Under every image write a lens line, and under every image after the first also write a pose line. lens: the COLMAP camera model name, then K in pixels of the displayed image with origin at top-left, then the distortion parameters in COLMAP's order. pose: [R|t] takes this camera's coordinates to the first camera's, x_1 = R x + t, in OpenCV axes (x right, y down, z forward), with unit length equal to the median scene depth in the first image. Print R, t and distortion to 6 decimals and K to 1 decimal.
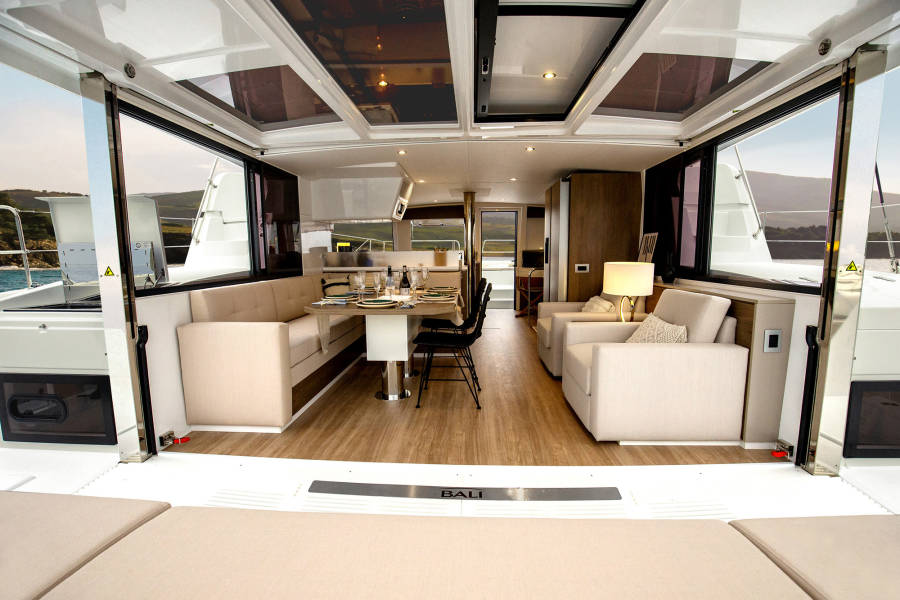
lens RADIAL K [[410.8, 0, 447.5], [0, 410.8, 303.7], [0, 0, 1]] dist [-0.033392, -0.000248]
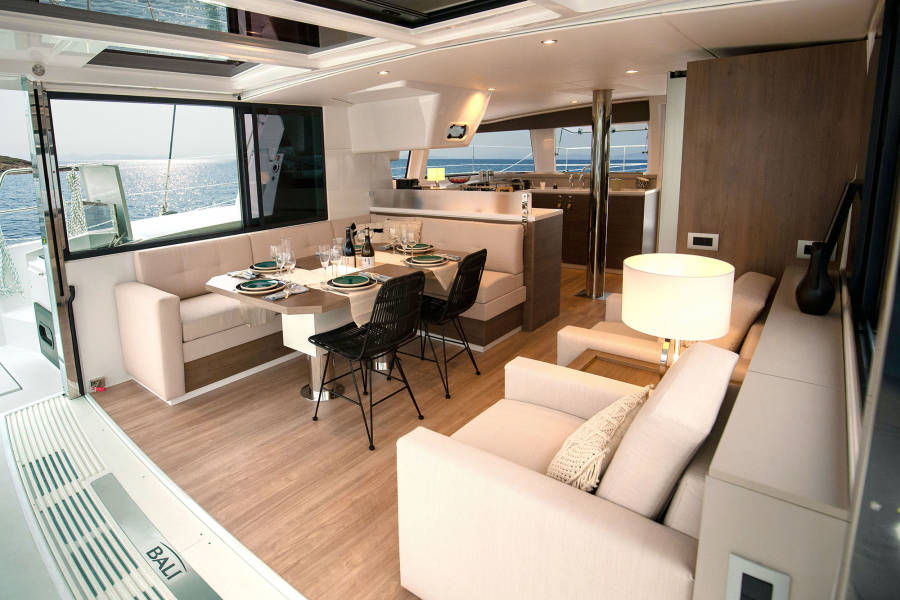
lens RADIAL K [[500.5, 0, 356.7], [0, 500.5, 238.7], [0, 0, 1]] dist [-0.023873, -0.000232]
pose [[0.761807, 0.085032, -0.642199, 0.573146], [-0.047842, 0.996026, 0.075128, -0.167655], [0.646035, -0.026509, 0.762847, 0.331008]]
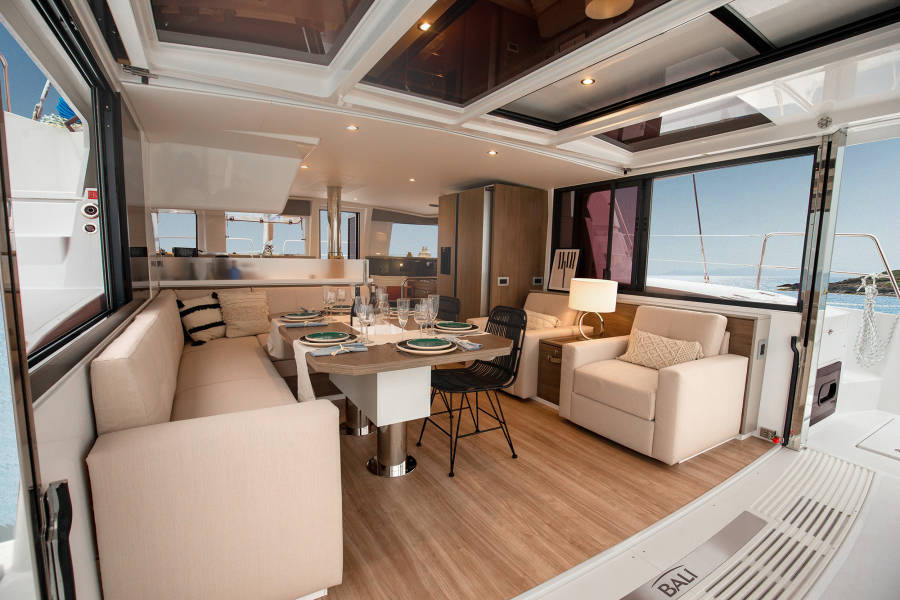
lens RADIAL K [[410.8, 0, 447.5], [0, 410.8, 303.7], [0, 0, 1]] dist [-0.033392, -0.000248]
pose [[0.823719, -0.038623, 0.565682, -0.491000], [0.038593, 0.999183, 0.012023, -0.072348], [-0.565684, 0.011928, 0.824536, 0.380600]]
